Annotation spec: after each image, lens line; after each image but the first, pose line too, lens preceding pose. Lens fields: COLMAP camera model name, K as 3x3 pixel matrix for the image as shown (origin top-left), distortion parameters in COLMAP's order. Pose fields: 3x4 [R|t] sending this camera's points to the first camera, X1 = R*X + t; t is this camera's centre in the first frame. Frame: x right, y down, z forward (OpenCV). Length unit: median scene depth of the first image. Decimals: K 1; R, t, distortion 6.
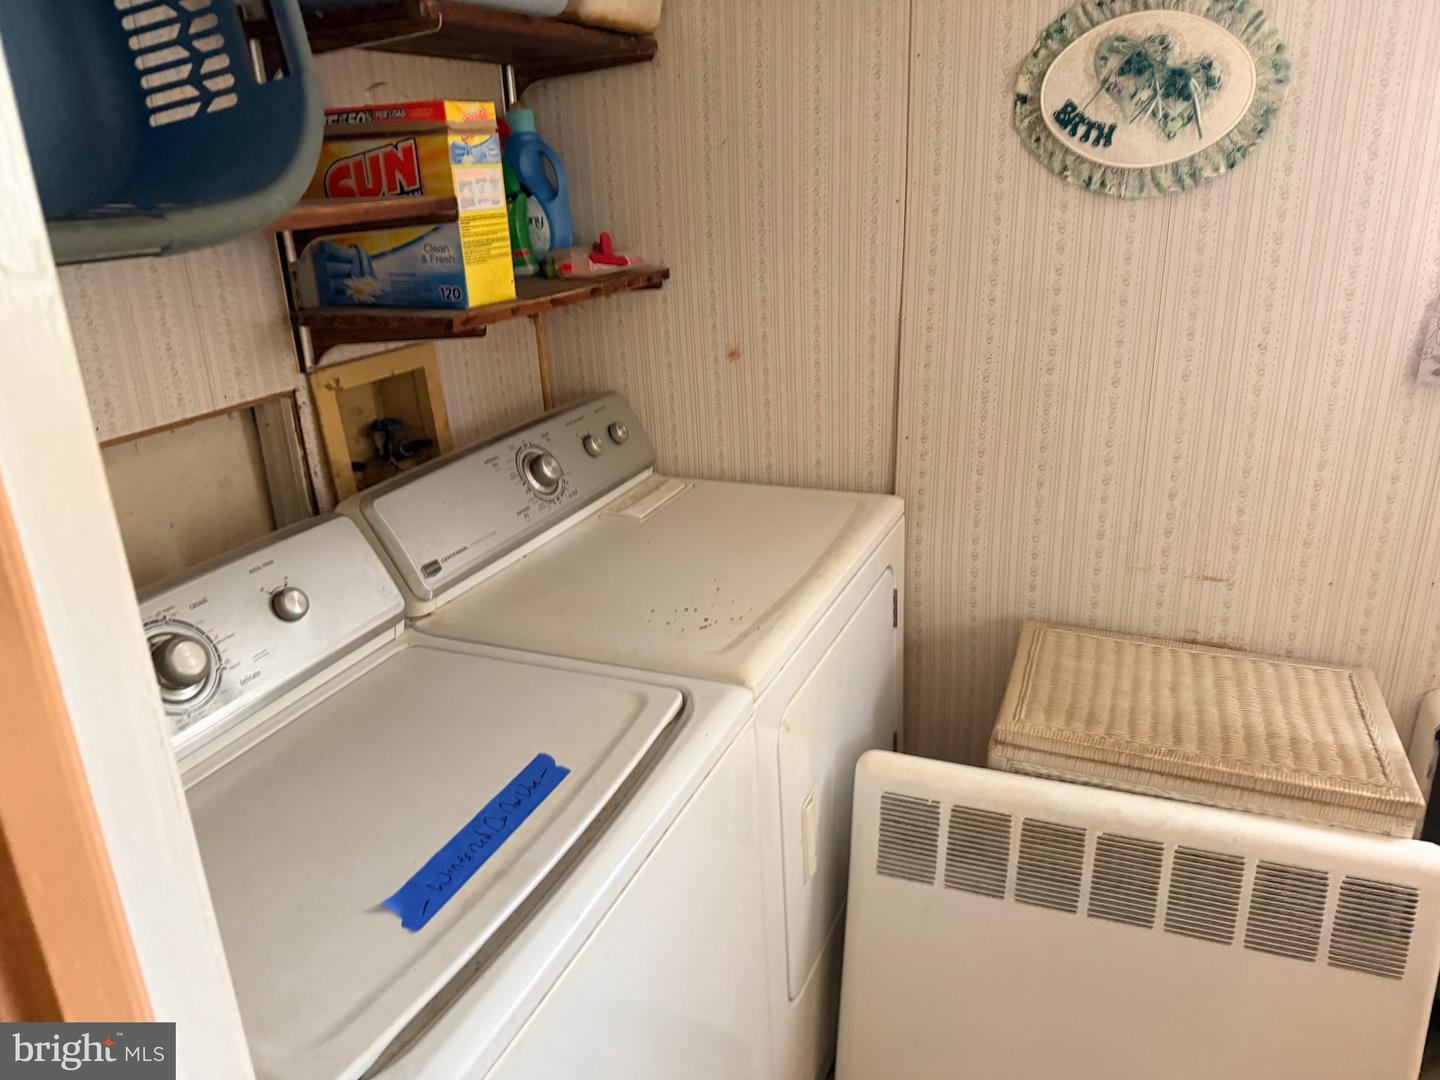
lens RADIAL K [[1024.7, 0, 720.0], [0, 1024.7, 540.0], [0, 0, 1]] dist [0.009506, 0.001917]
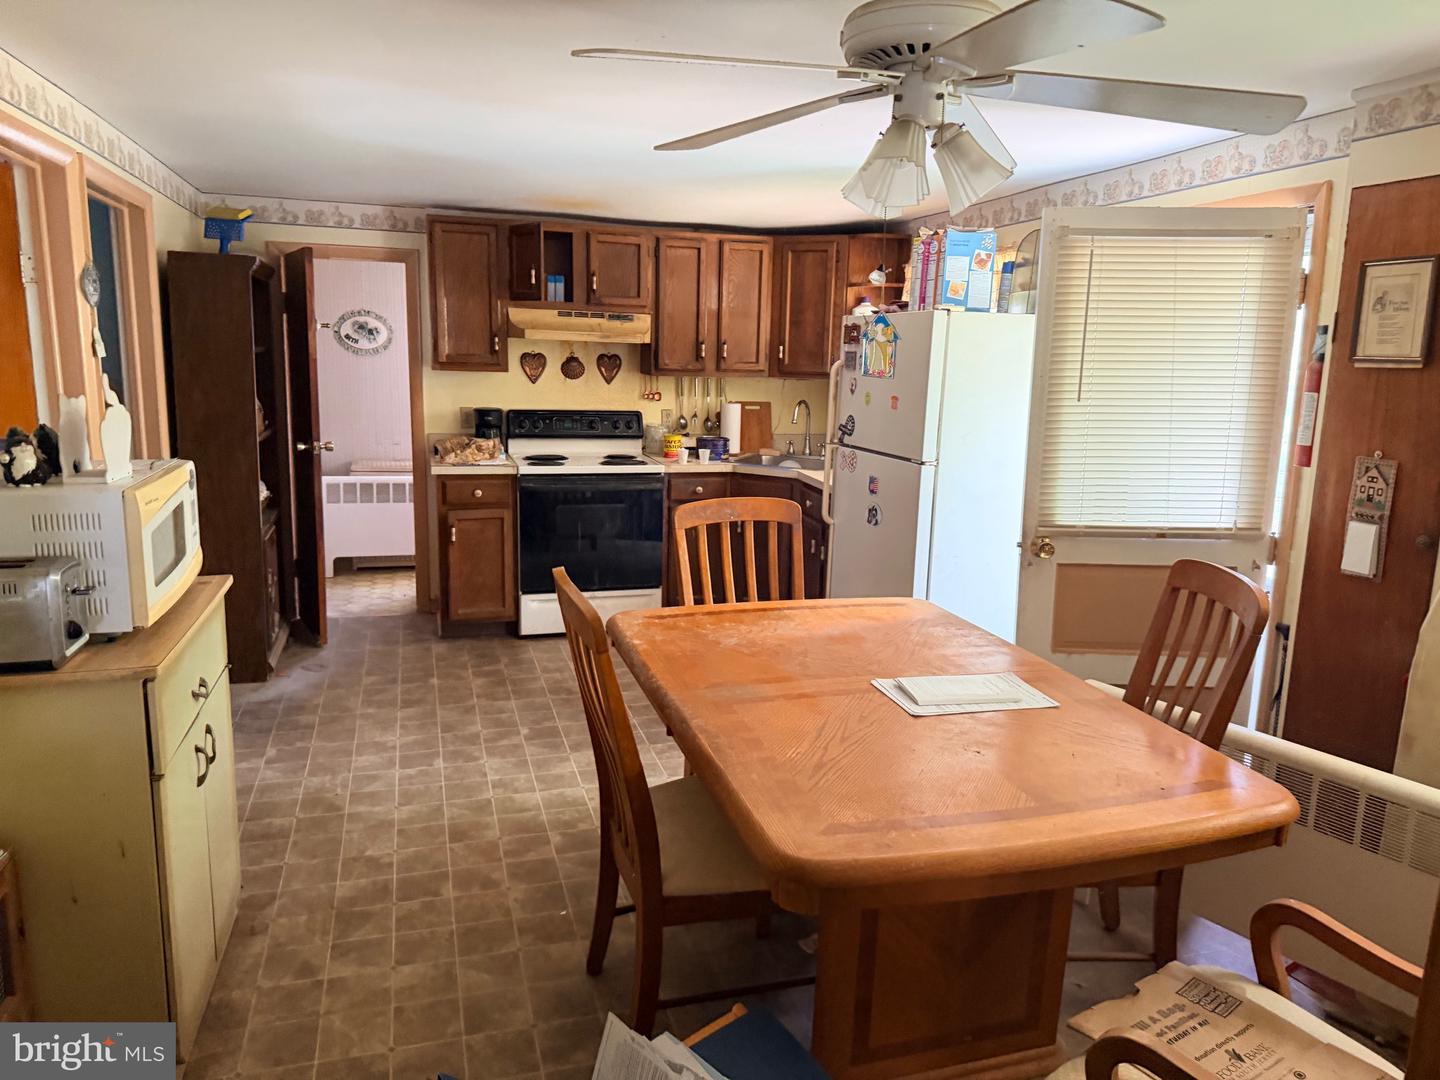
lens RADIAL K [[1024.7, 0, 720.0], [0, 1024.7, 540.0], [0, 0, 1]] dist [0.009506, 0.001917]
pose [[0.775521, -0.065397, 0.627925, -1.296146], [0.171787, 0.978950, -0.110210, 1.250815], [-0.607500, 0.193339, 0.770431, -3.326759]]
